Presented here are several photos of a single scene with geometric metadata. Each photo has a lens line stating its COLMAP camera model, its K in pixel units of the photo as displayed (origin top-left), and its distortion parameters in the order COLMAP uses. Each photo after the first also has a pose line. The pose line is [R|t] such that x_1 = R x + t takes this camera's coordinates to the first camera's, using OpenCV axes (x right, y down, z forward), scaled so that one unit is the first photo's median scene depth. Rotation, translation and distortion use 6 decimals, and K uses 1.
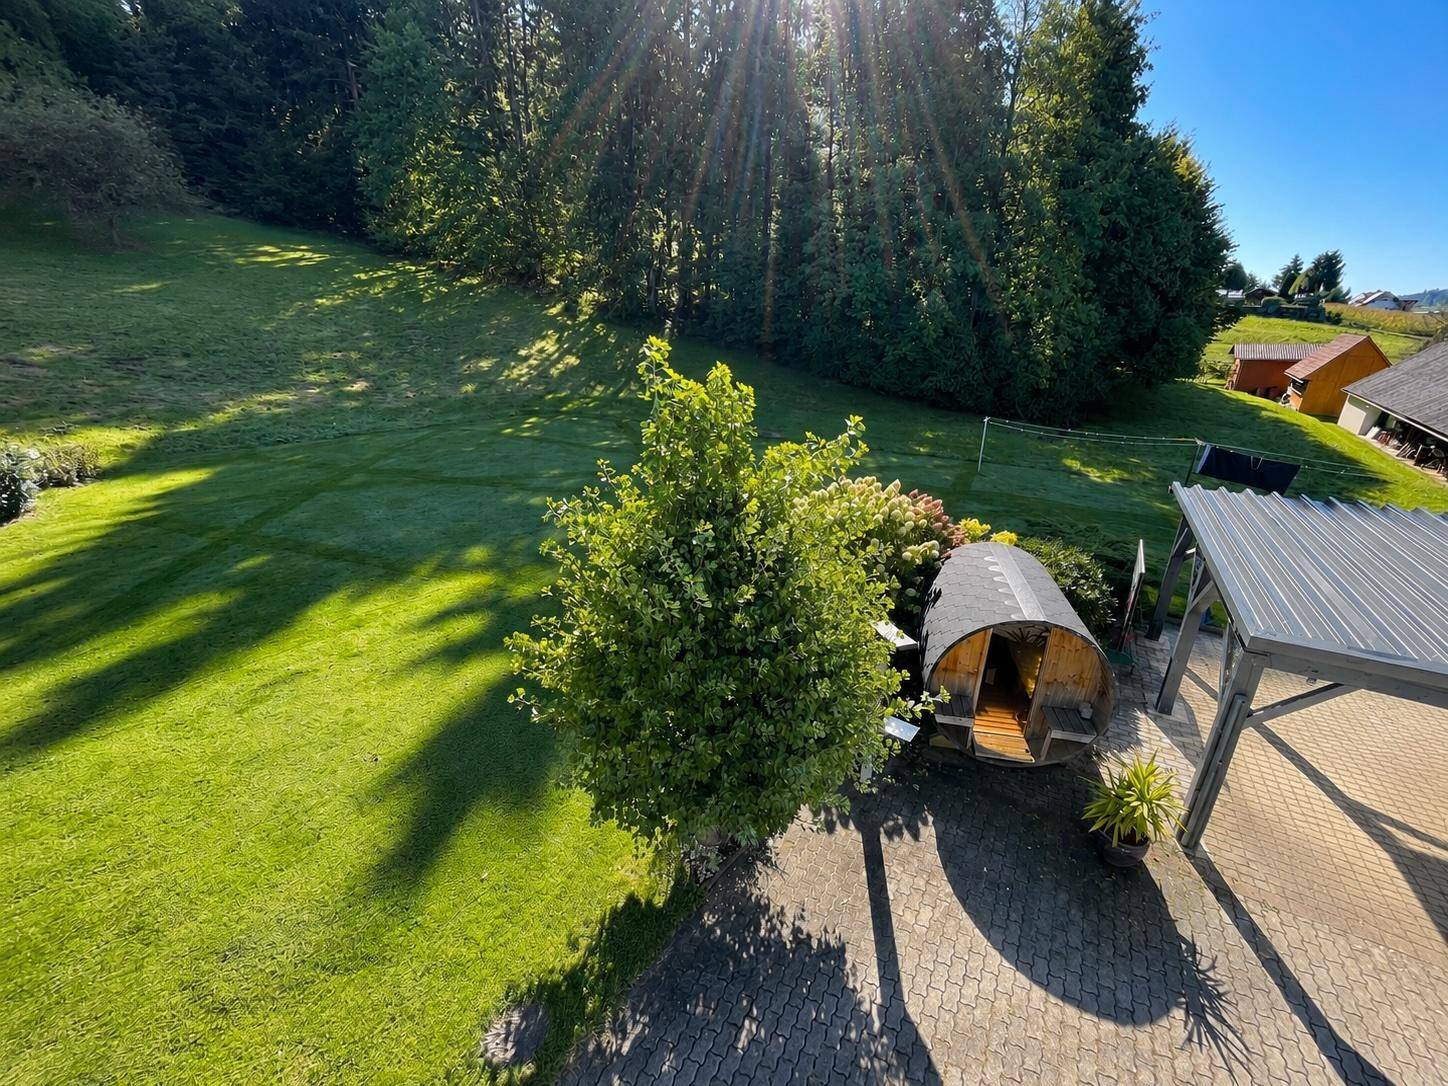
lens RADIAL K [[598.2, 0, 724.0], [0, 598.2, 543.0], [0, 0, 1]] dist [-0.007280, -0.000022]
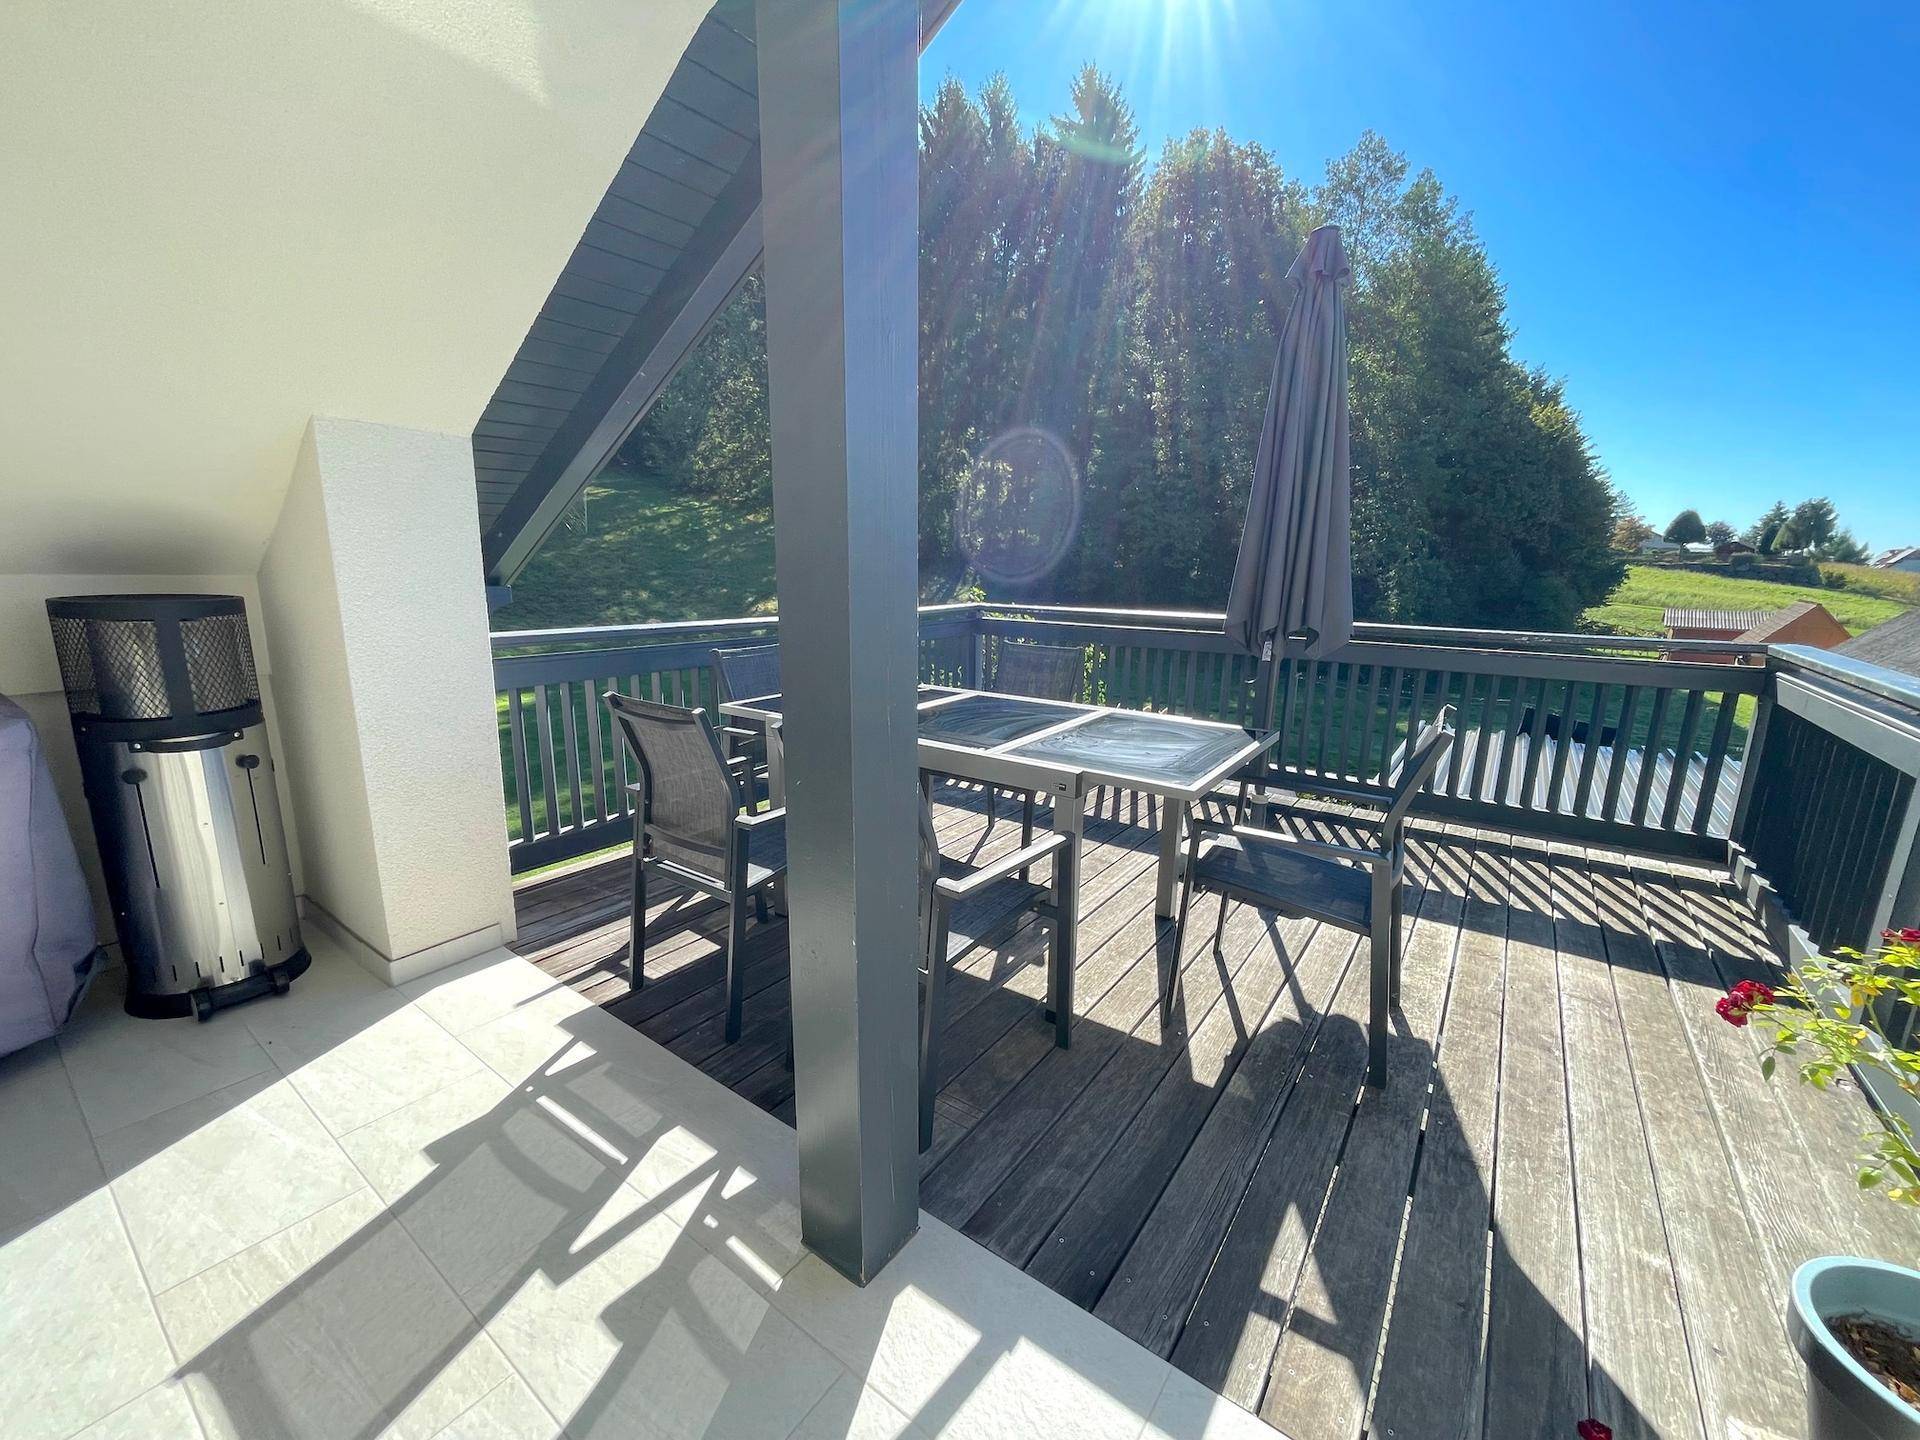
lens RADIAL K [[774.5, 0, 952.5], [0, 774.5, 727.6], [0, 0, 1]] dist [-0.008253, -0.000070]
pose [[0.993799, 0.044728, -0.101794, 0.009695], [-0.059215, 0.987793, -0.144078, 0.034158], [0.094107, 0.149213, 0.984317, -0.102149]]
